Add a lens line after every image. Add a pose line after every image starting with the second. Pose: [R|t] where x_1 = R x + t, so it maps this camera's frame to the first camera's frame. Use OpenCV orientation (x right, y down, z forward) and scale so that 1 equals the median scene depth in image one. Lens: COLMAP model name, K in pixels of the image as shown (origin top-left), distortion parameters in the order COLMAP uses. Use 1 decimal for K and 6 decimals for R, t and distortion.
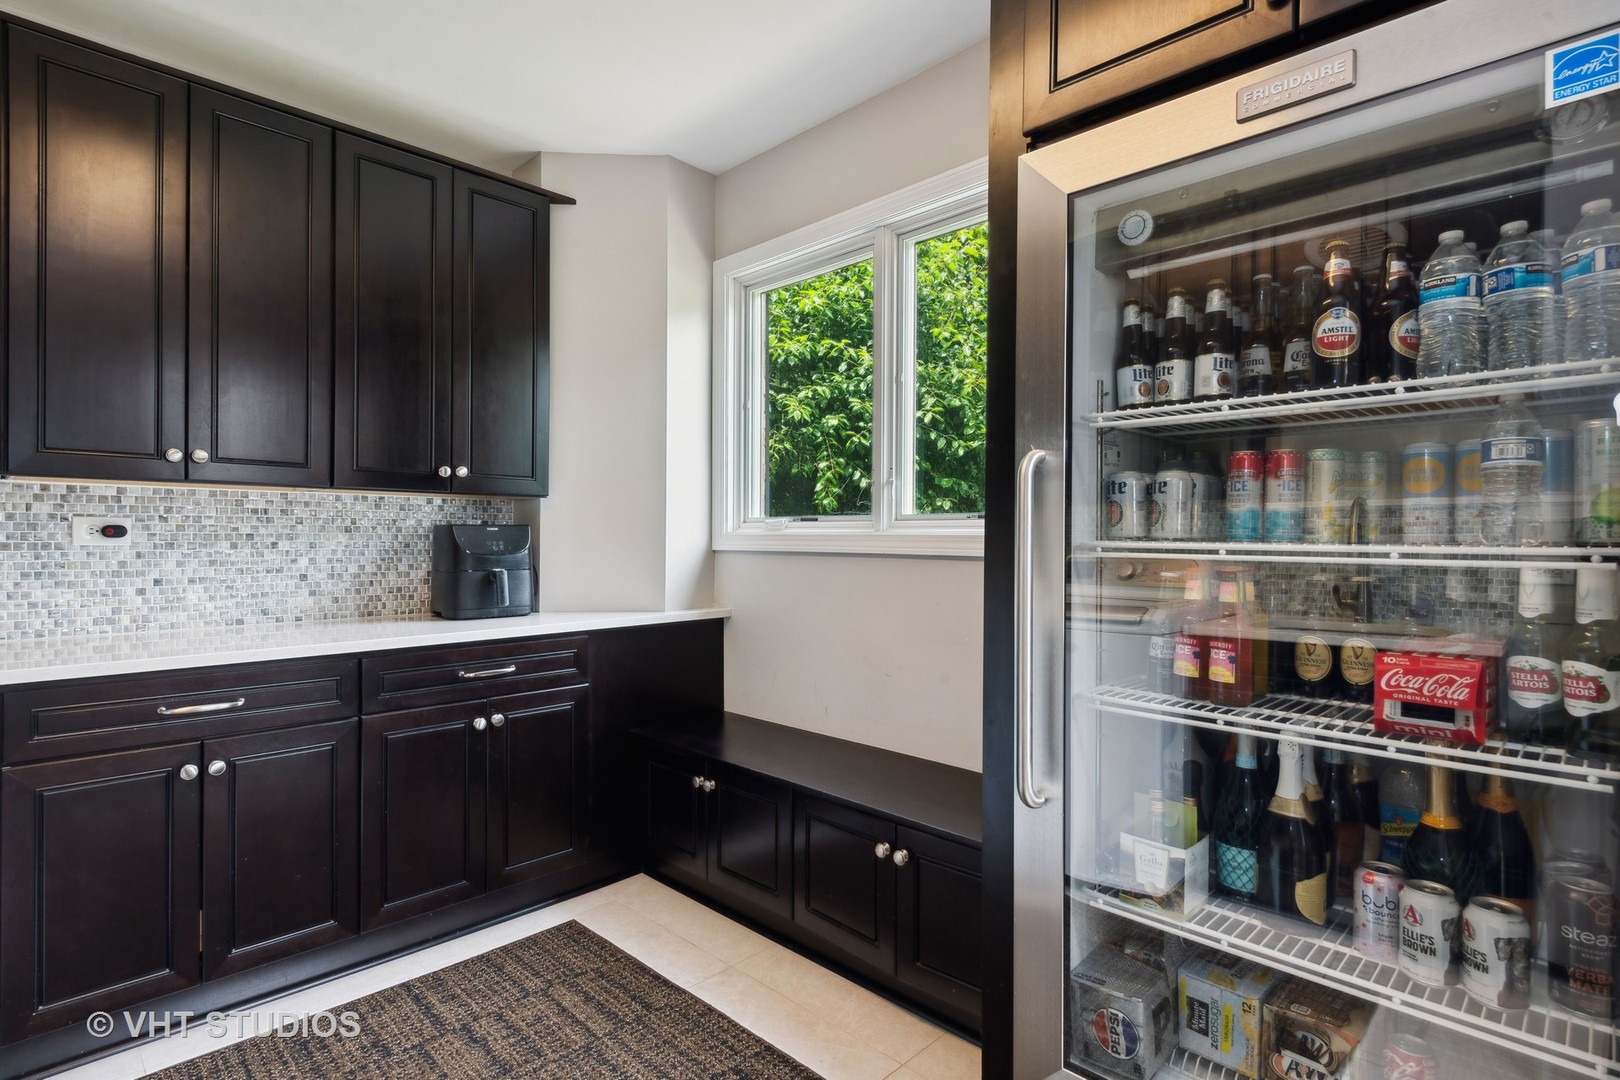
lens RADIAL K [[815.0, 0, 808.8], [0, 815.0, 542.7], [0, 0, 1]] dist [0.003464, 0.000189]
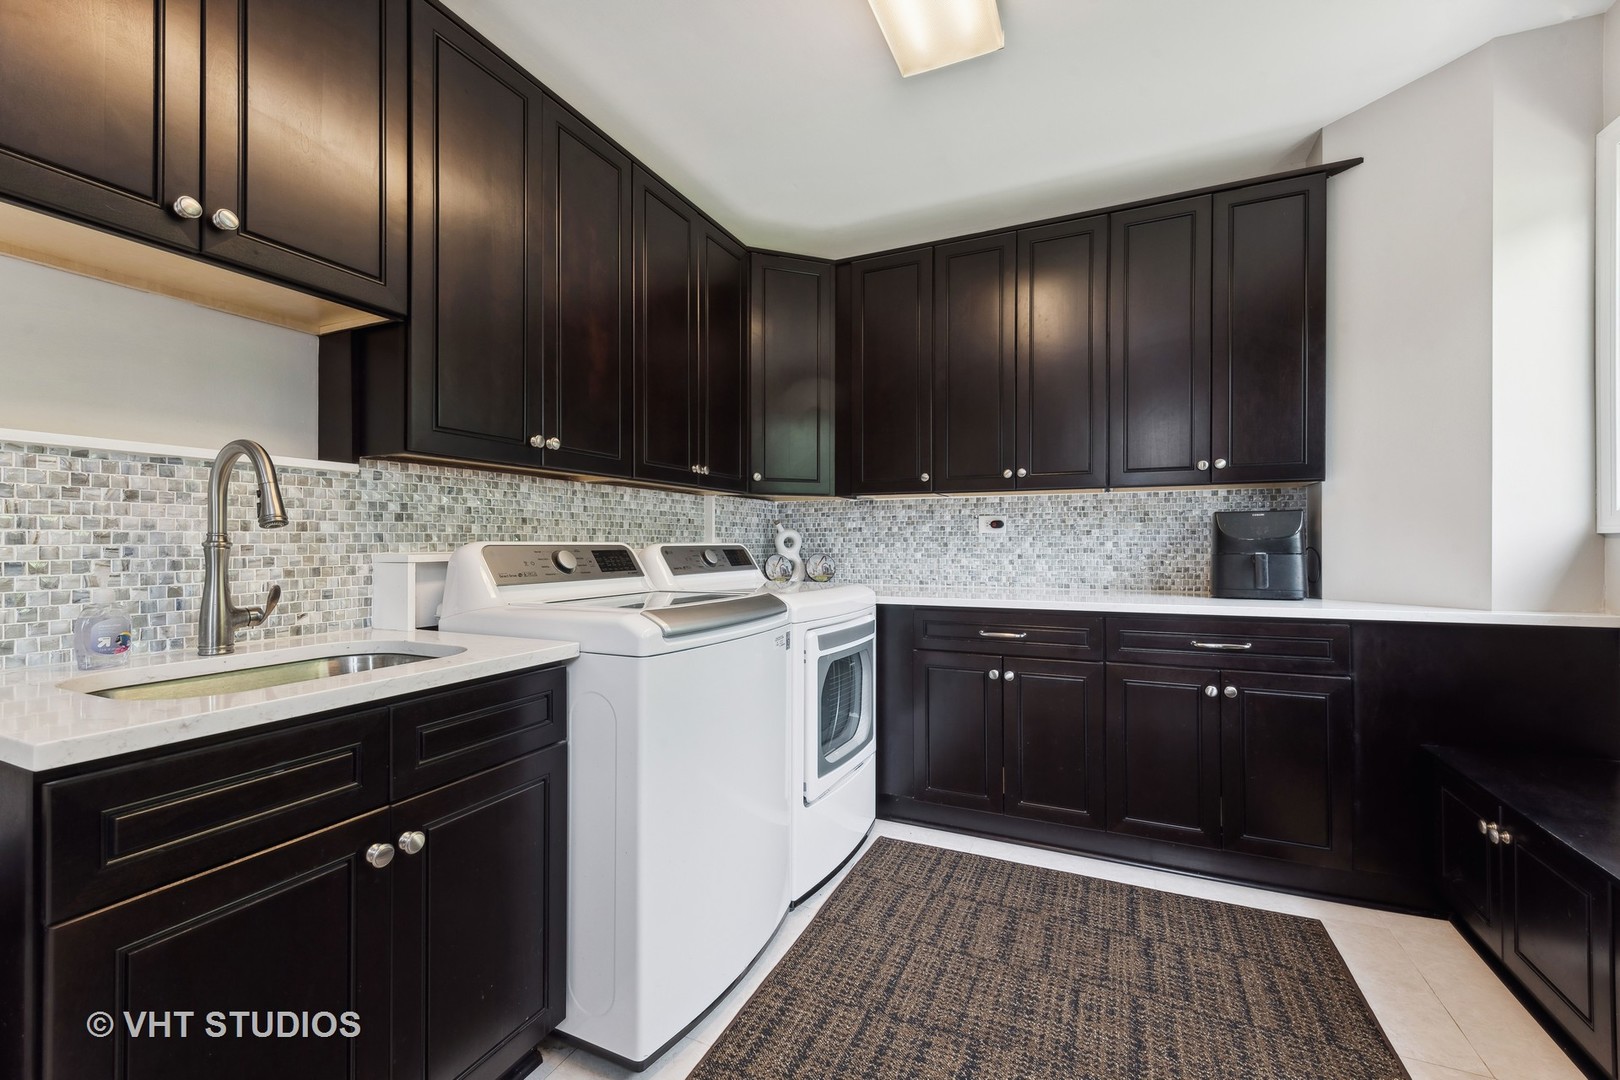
lens RADIAL K [[666.6, 0, 810.0], [0, 666.6, 540.0], [0, 0, 1]] dist [0.003041, -0.000646]
pose [[0.345173, -0.004890, -0.938526, 0.244419], [-0.000676, 0.999985, -0.005459, 0.022862], [0.938539, 0.002519, 0.345164, 0.173579]]
